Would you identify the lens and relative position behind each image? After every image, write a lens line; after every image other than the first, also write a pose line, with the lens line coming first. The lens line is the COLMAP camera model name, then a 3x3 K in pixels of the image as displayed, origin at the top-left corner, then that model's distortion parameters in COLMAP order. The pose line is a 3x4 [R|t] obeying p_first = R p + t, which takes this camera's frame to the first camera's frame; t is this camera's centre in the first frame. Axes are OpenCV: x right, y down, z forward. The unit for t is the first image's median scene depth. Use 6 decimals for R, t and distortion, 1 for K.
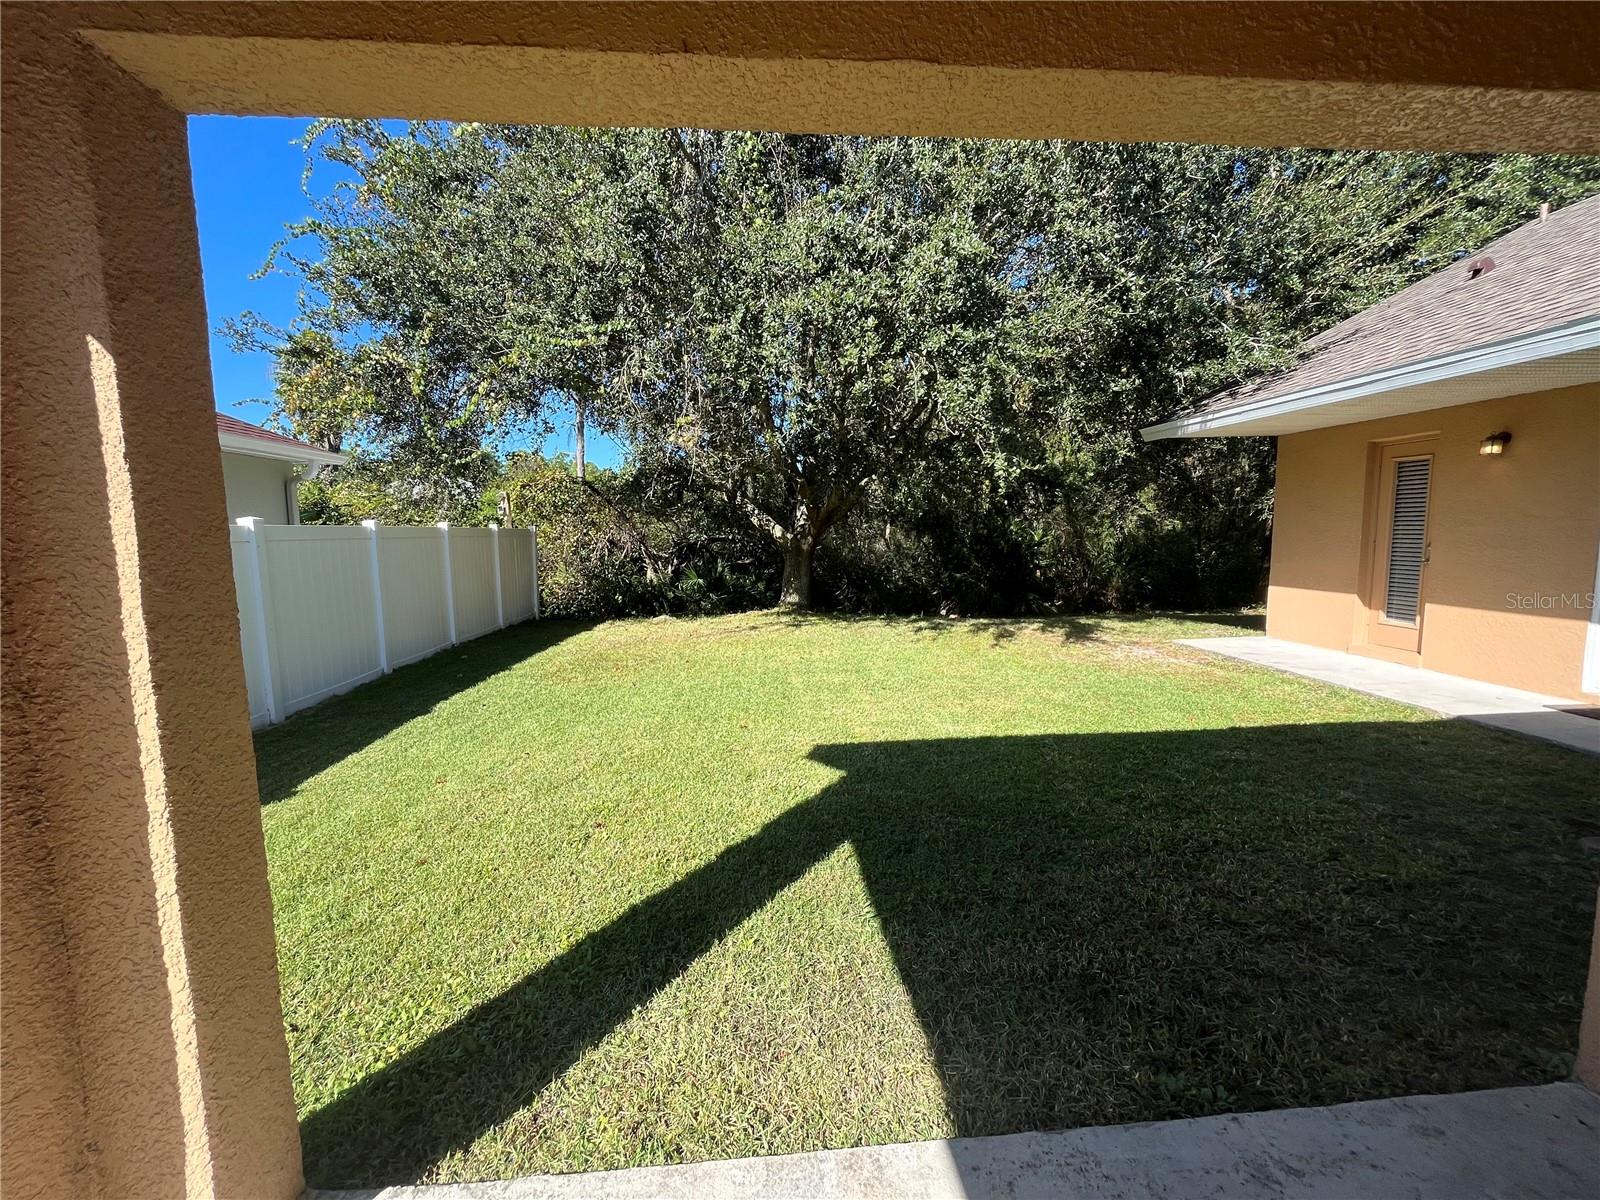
lens RADIAL K [[643.1, 0, 792.7], [0, 643.1, 600.0], [0, 0, 1]] dist [-0.003116, 0.000219]
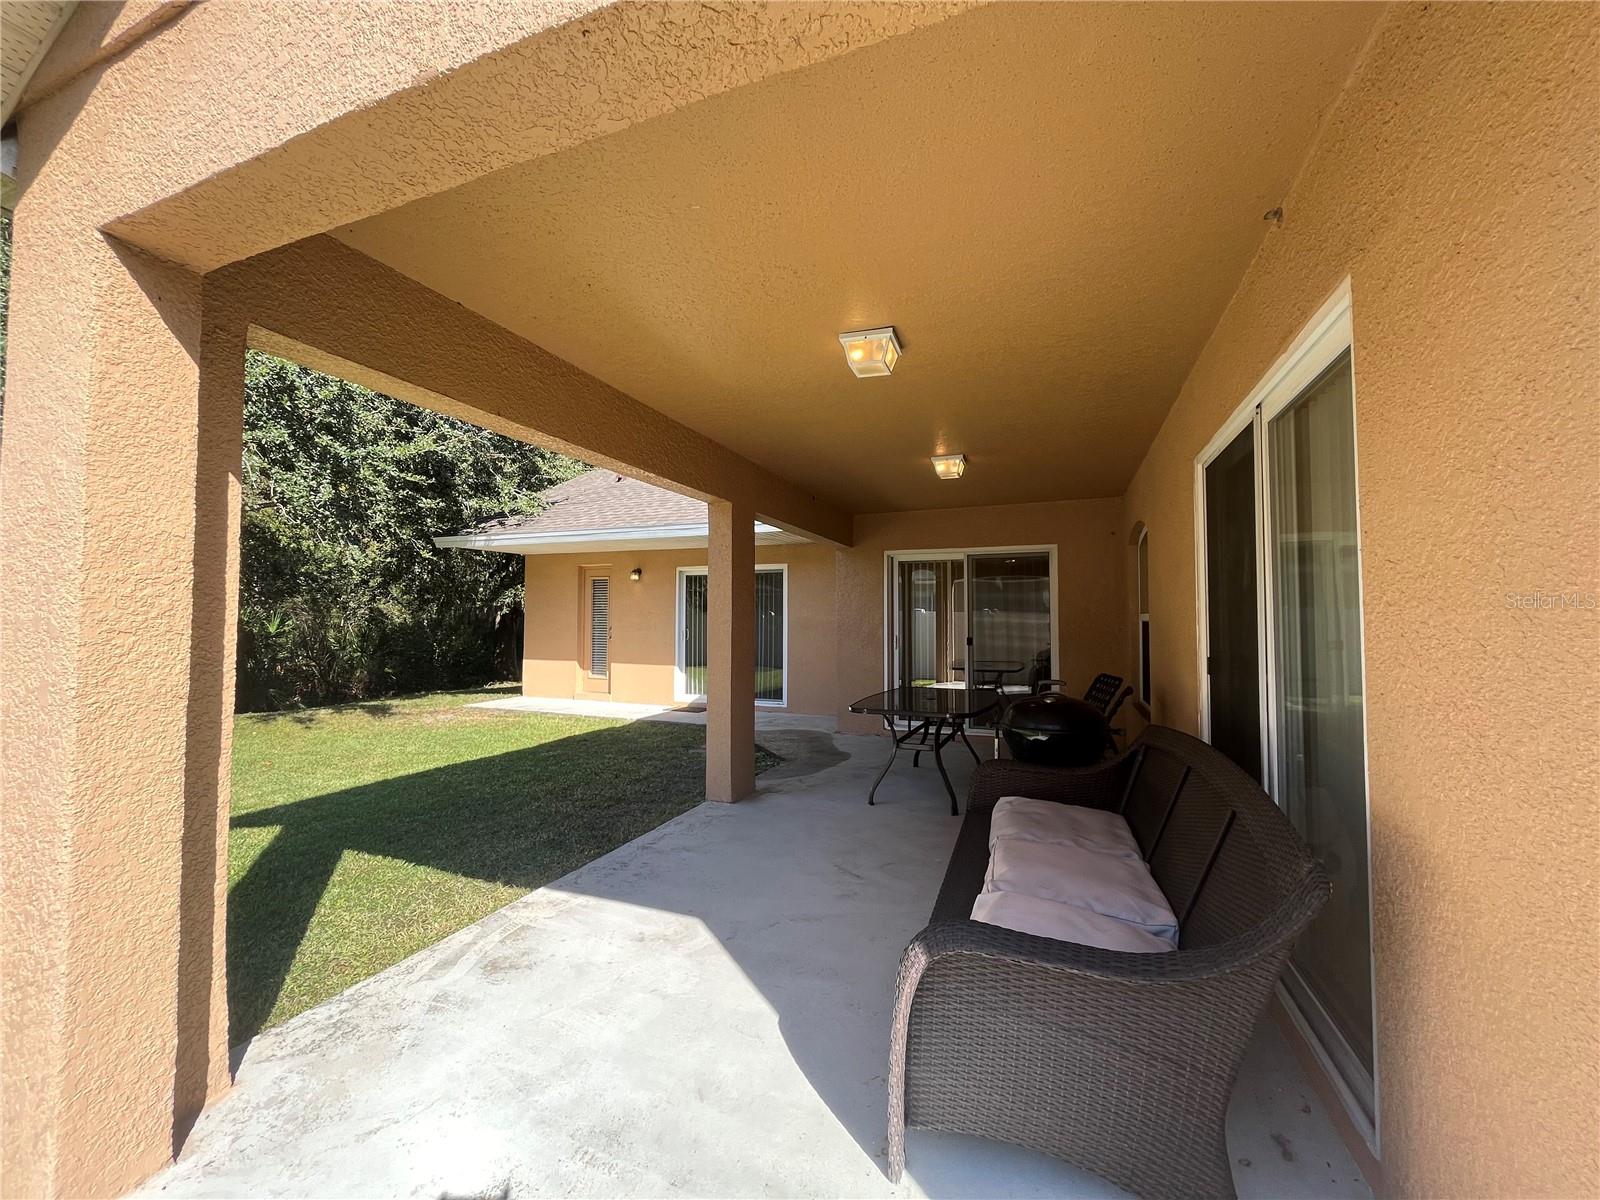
lens RADIAL K [[643.1, 0, 792.7], [0, 643.1, 600.0], [0, 0, 1]] dist [-0.003116, 0.000219]
pose [[0.443775, 0.044962, 0.895009, -0.321843], [0.089098, 0.991578, -0.093991, 0.041197], [-0.891698, 0.121454, 0.436032, -0.187588]]
